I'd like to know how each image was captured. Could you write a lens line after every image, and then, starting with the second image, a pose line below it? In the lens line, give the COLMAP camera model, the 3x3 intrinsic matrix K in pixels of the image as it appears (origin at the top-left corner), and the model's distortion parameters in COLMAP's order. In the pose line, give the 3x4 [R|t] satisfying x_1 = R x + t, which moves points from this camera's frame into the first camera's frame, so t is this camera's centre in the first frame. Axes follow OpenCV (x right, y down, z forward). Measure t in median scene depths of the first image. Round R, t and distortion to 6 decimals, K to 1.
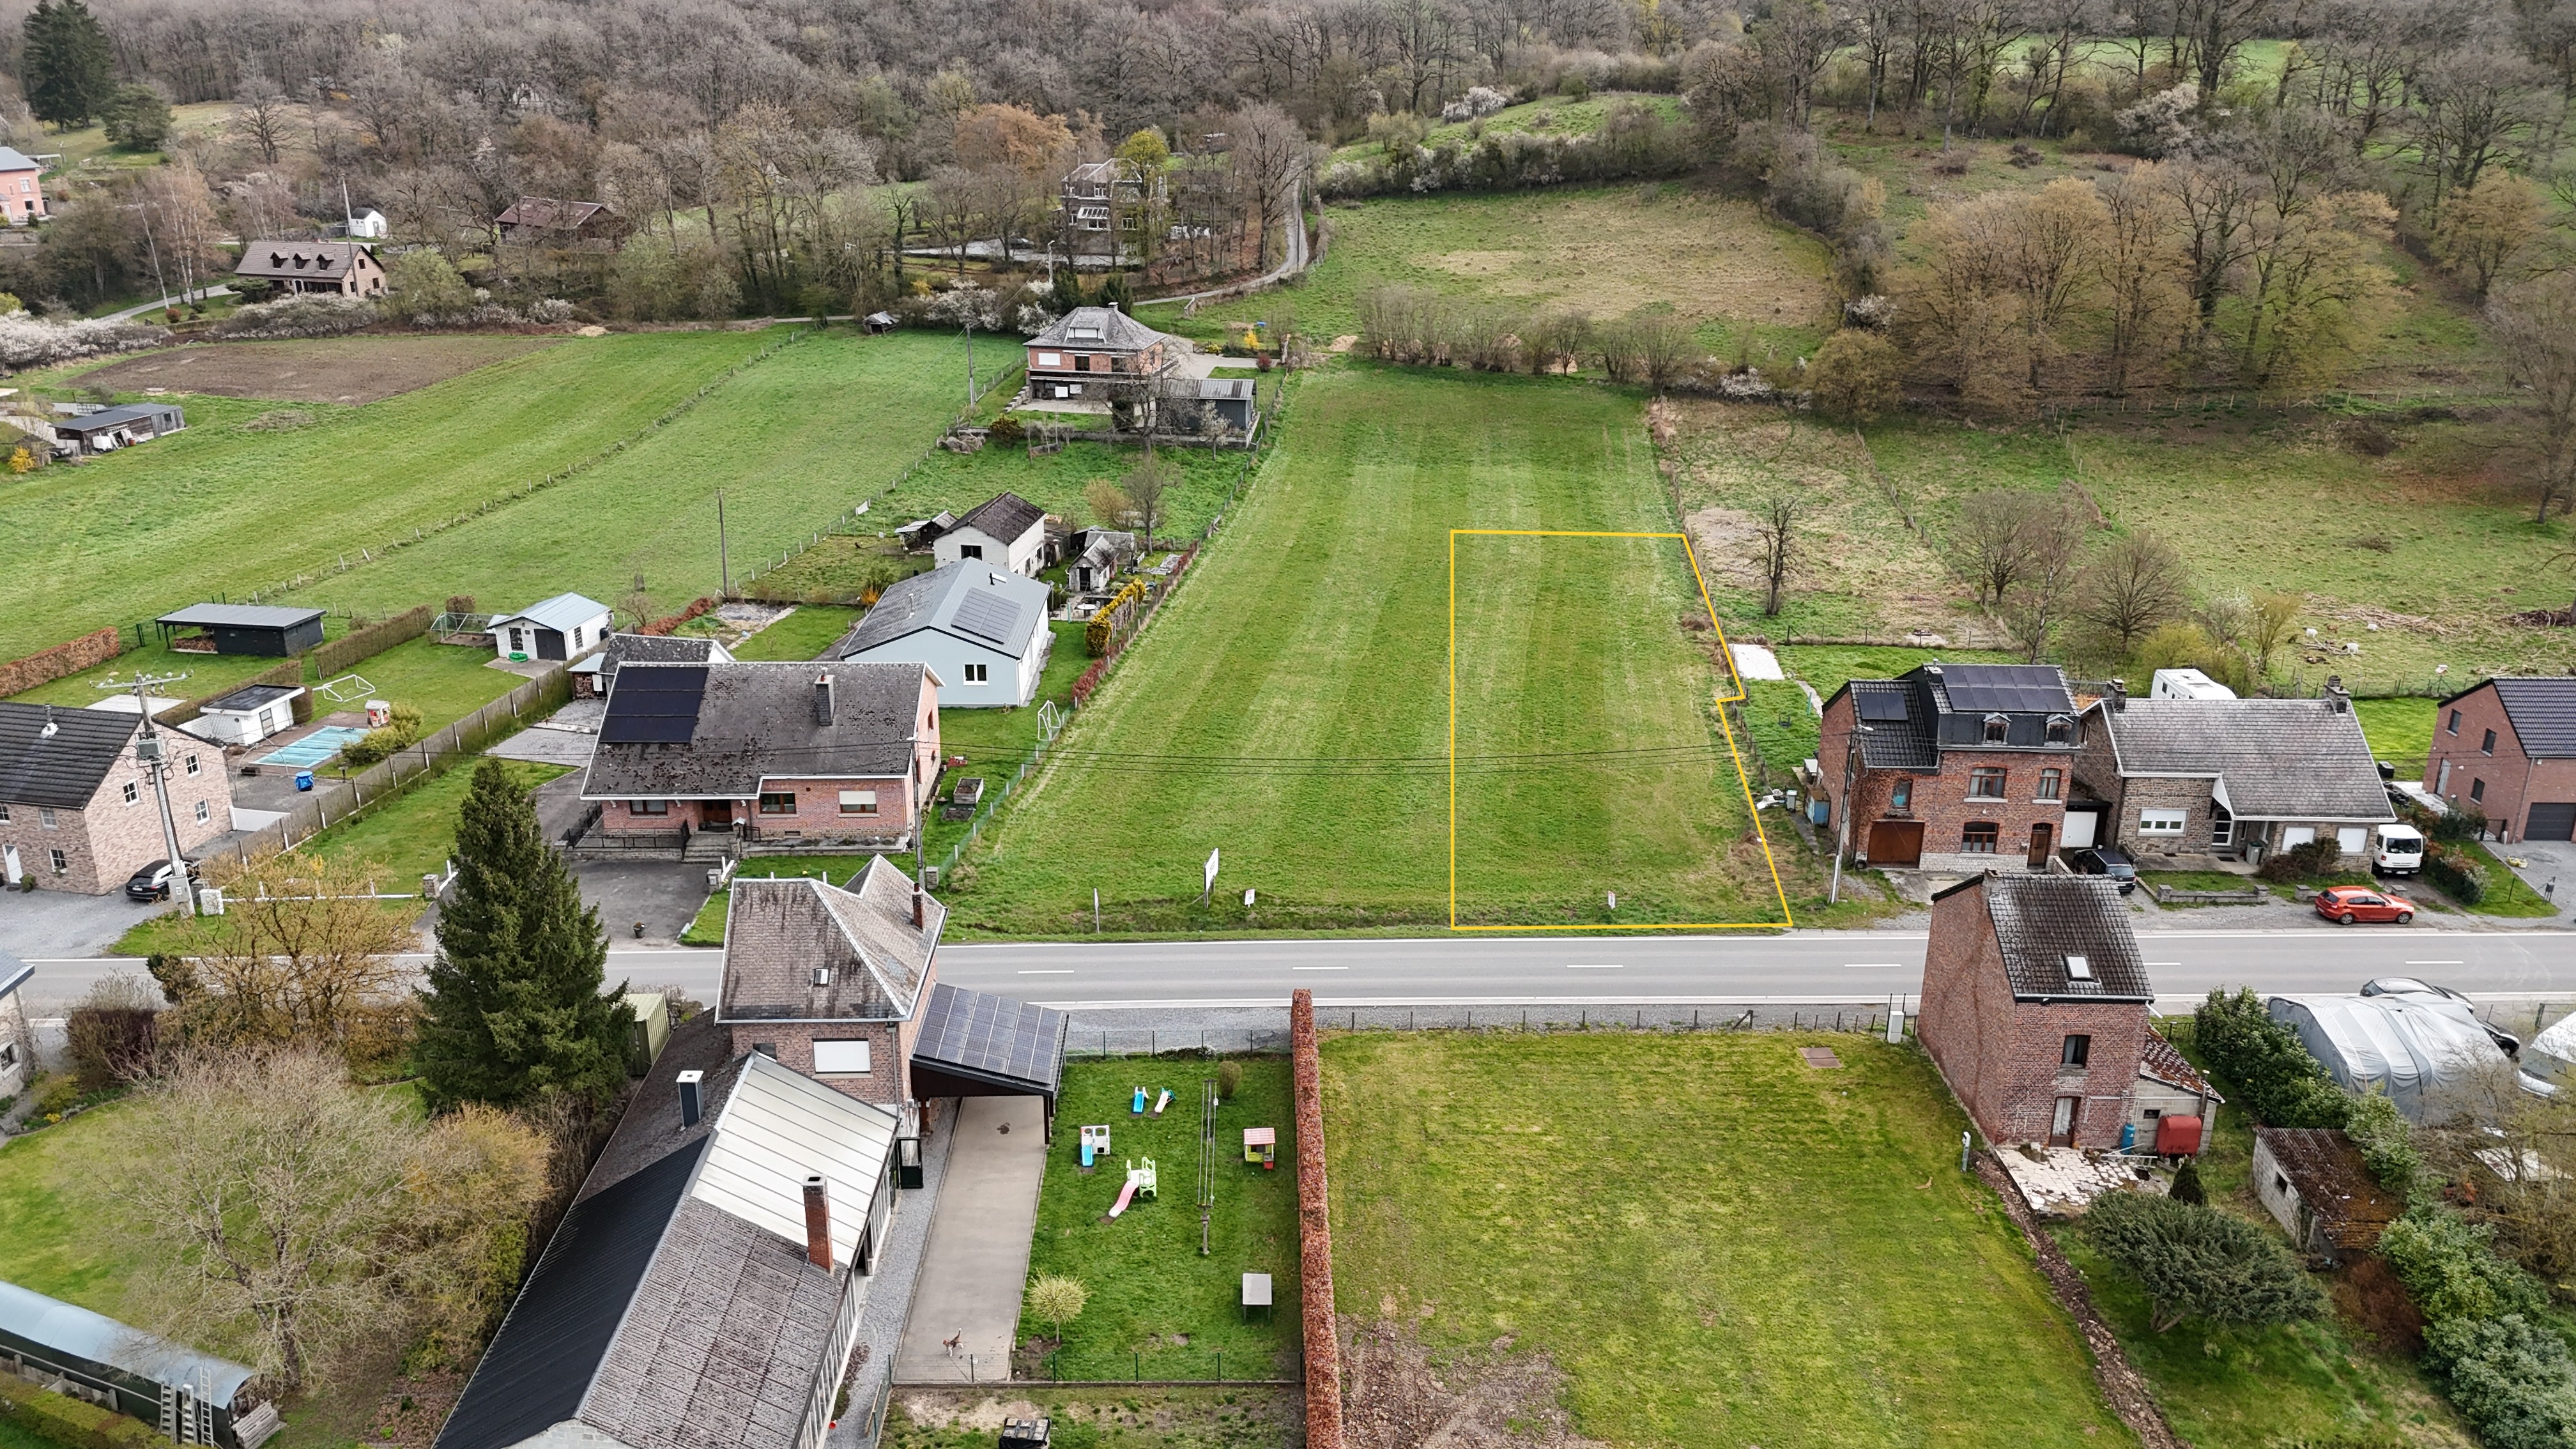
lens RADIAL K [[1881.0, 0, 1282.5], [0, 1881.0, 739.5], [0, 0, 1]] dist [0.091289, -0.092812]
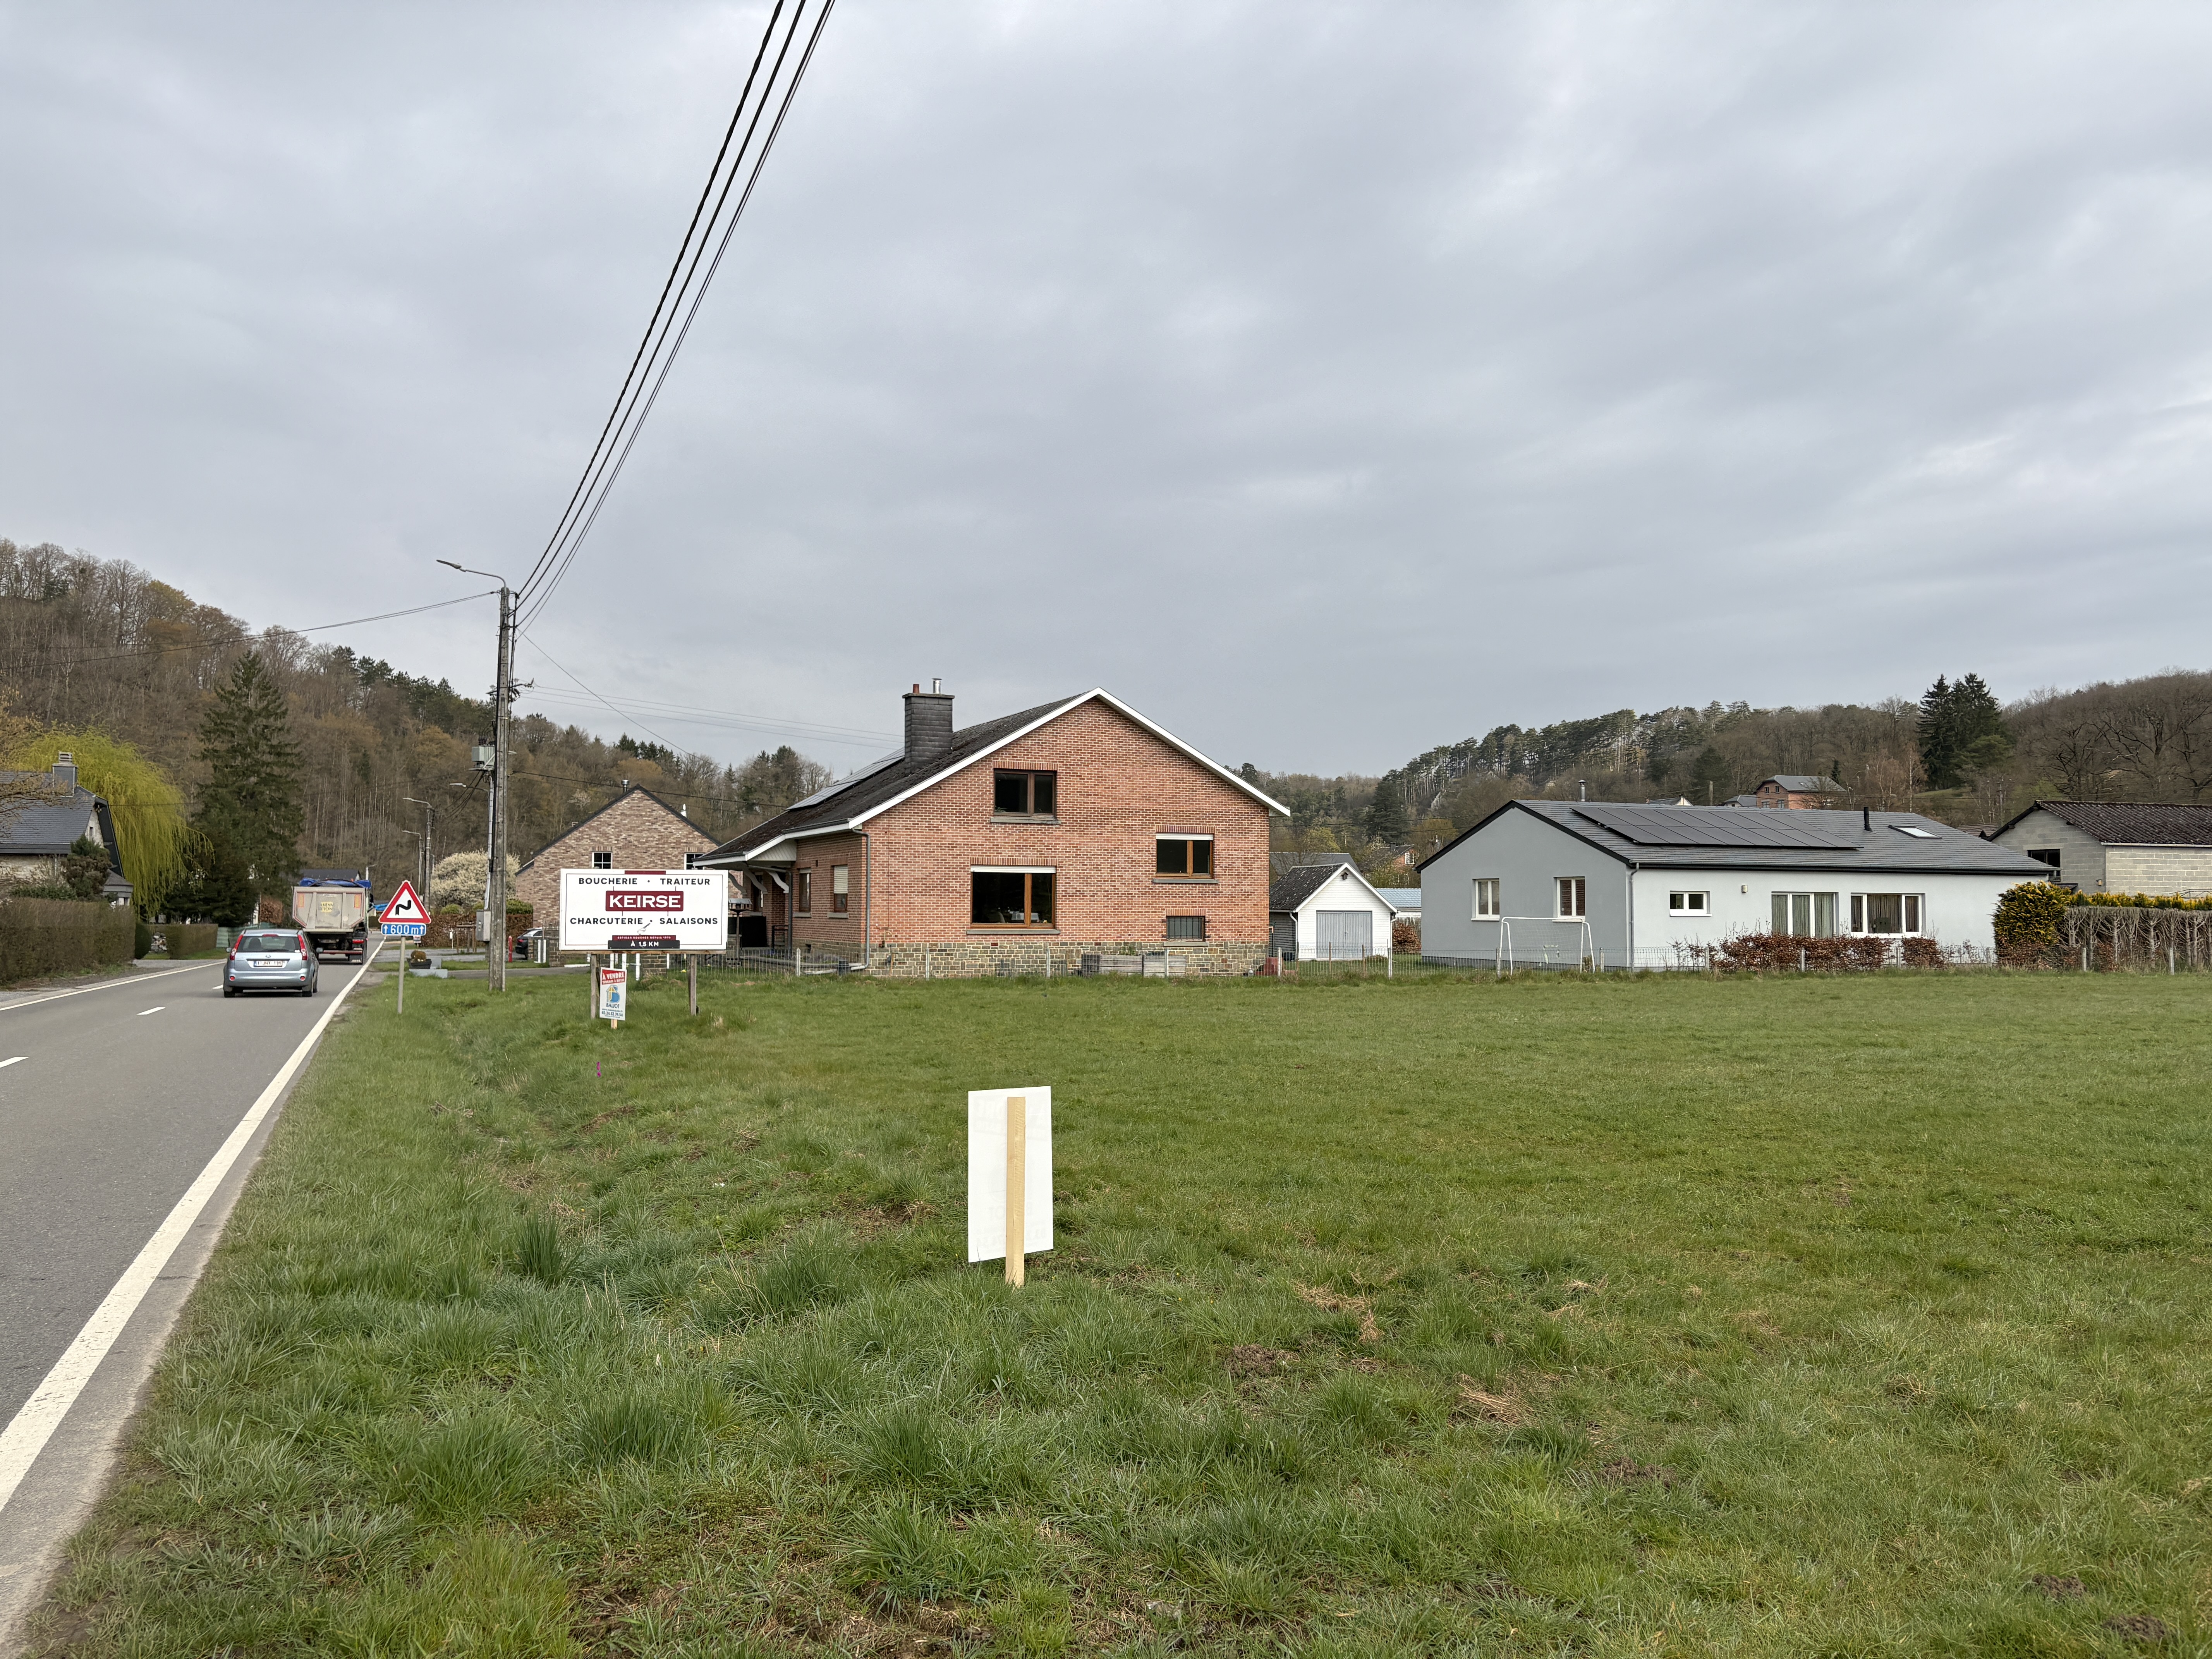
lens RADIAL K [[1658.1, 0, 1112.0], [0, 1658.1, 831.6], [0, 0, 1]] dist [0.063206, -0.061942]
pose [[0.379872, -0.046724, -0.923858, 0.123259], [-0.314426, 0.932737, -0.176458, 0.040271], [0.869962, 0.357516, 0.339629, 0.478301]]
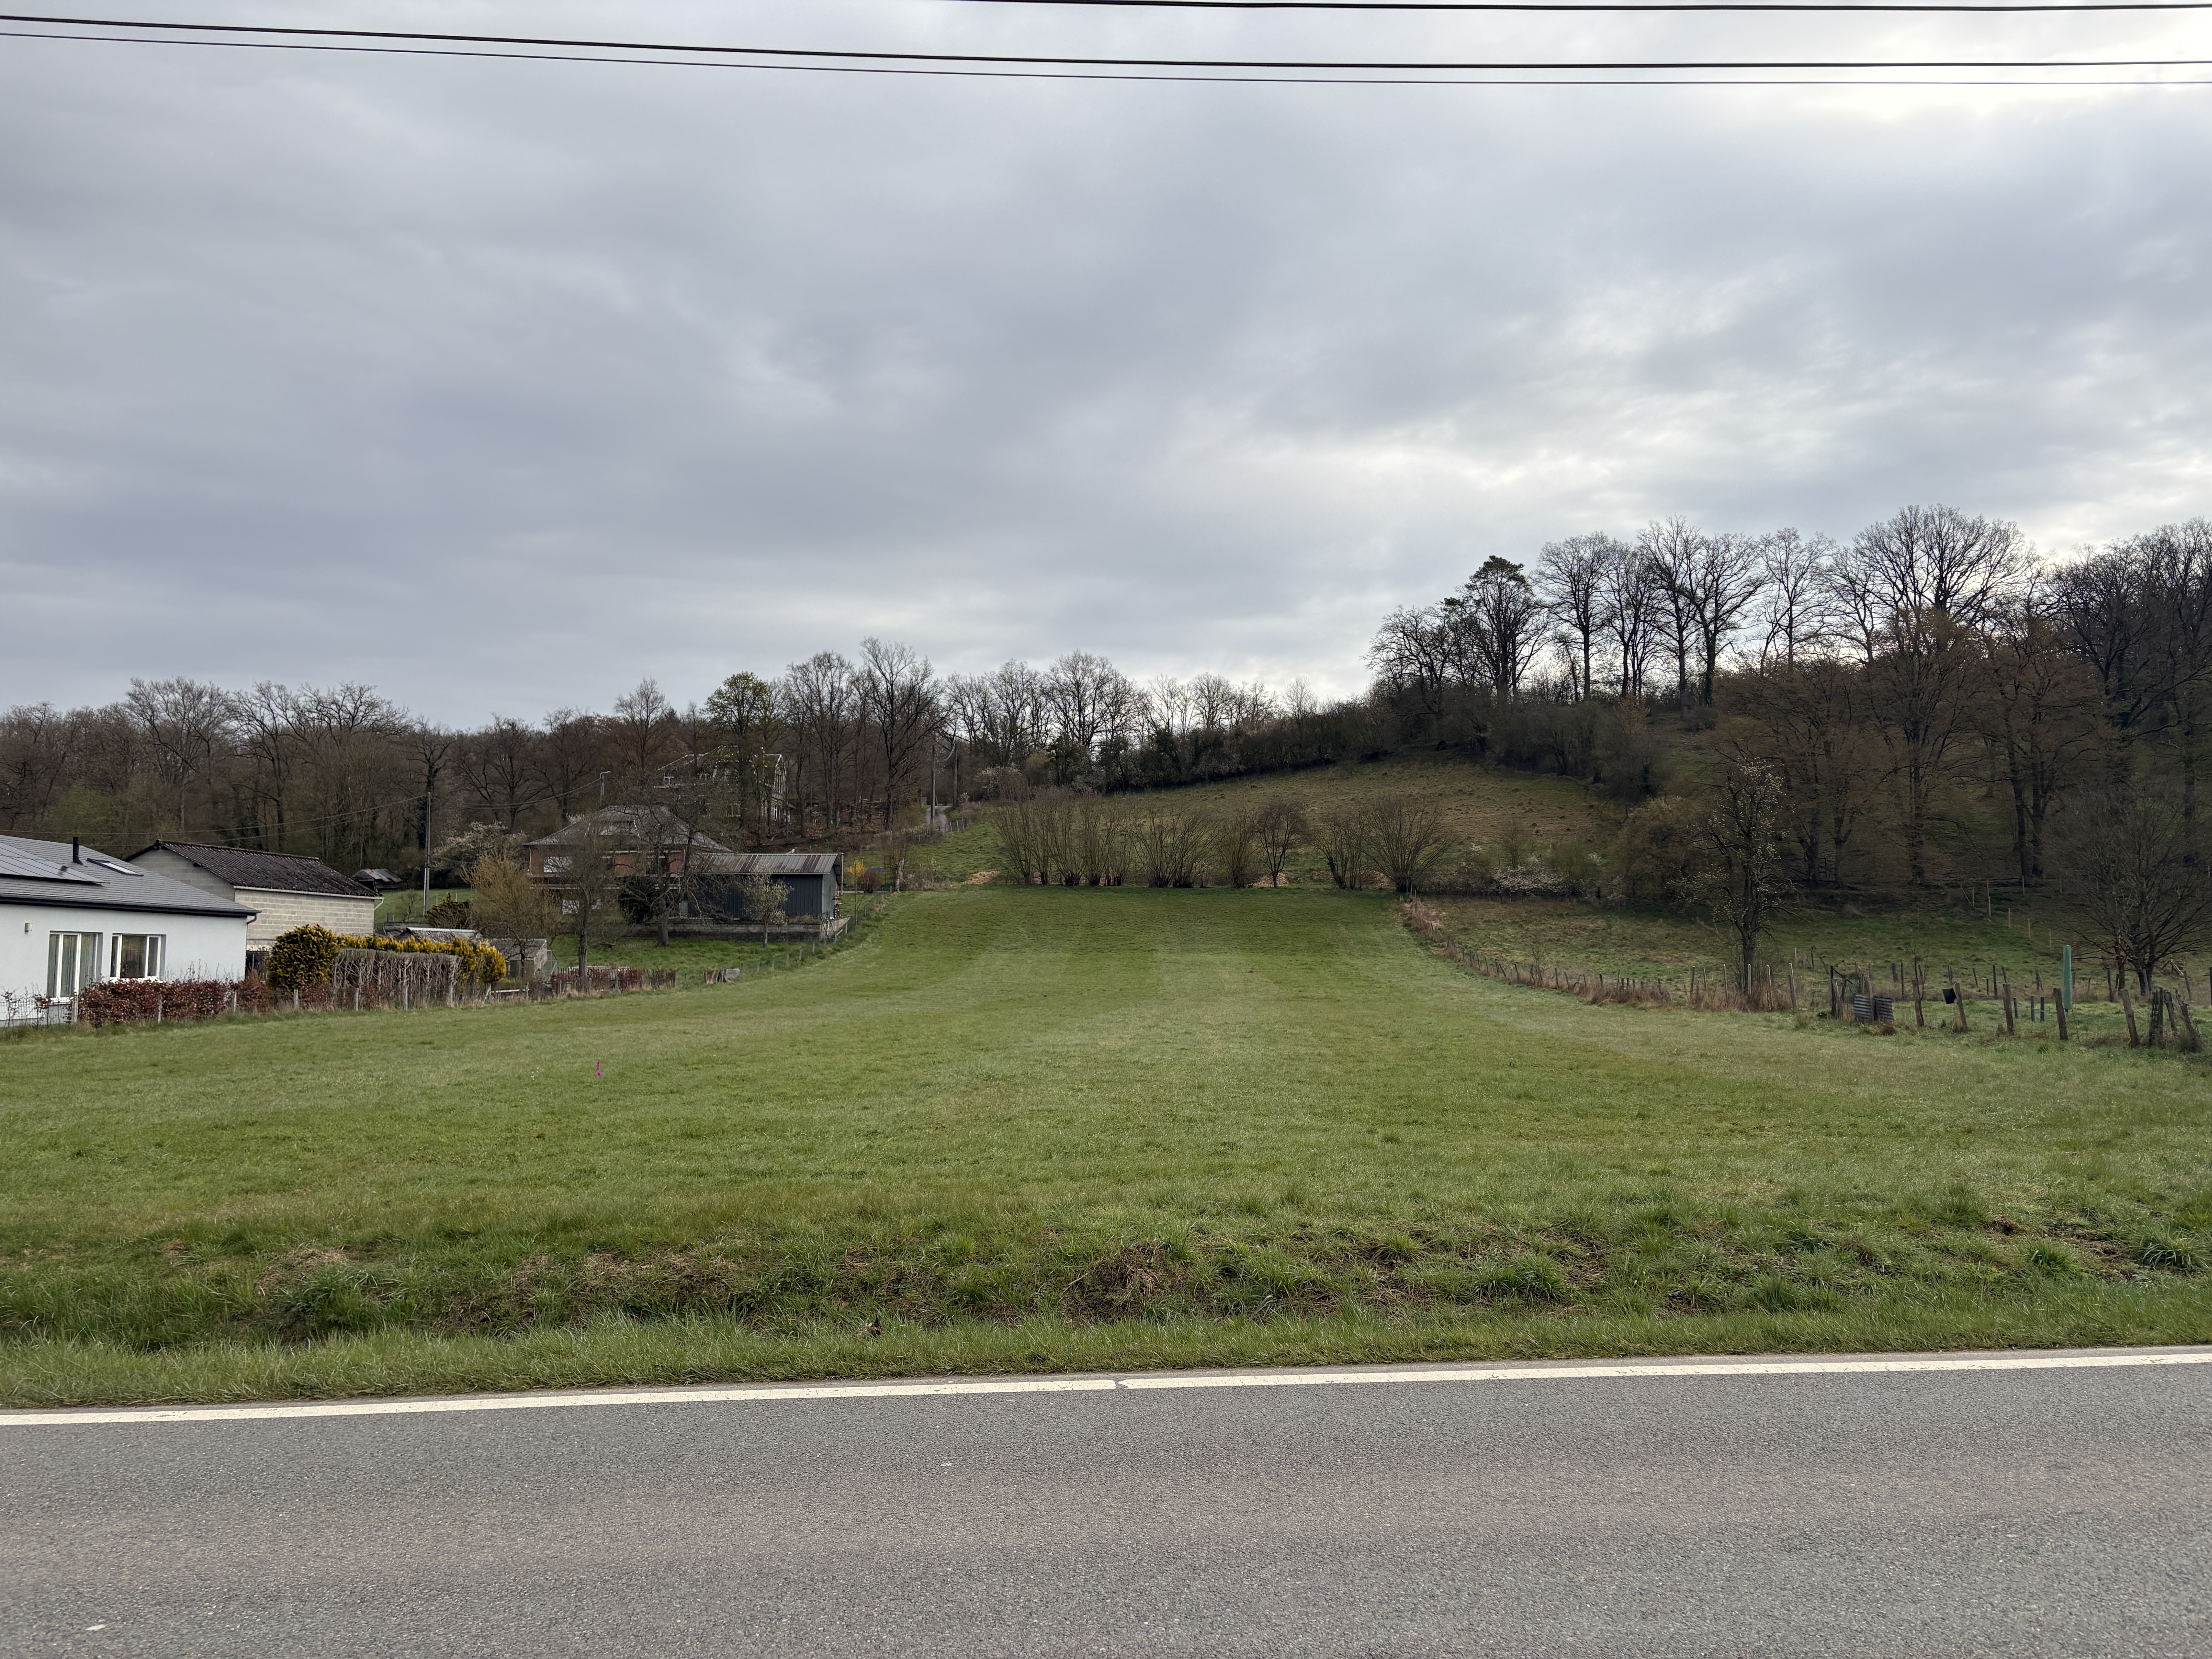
lens RADIAL K [[1660.9, 0, 1104.2], [0, 1660.9, 833.2], [0, 0, 1]] dist [0.069467, -0.082956]
pose [[0.997523, 0.003650, 0.070251, 0.040227], [0.025350, 0.912902, -0.407392, 0.054344], [-0.065619, 0.408163, 0.910547, 0.439229]]
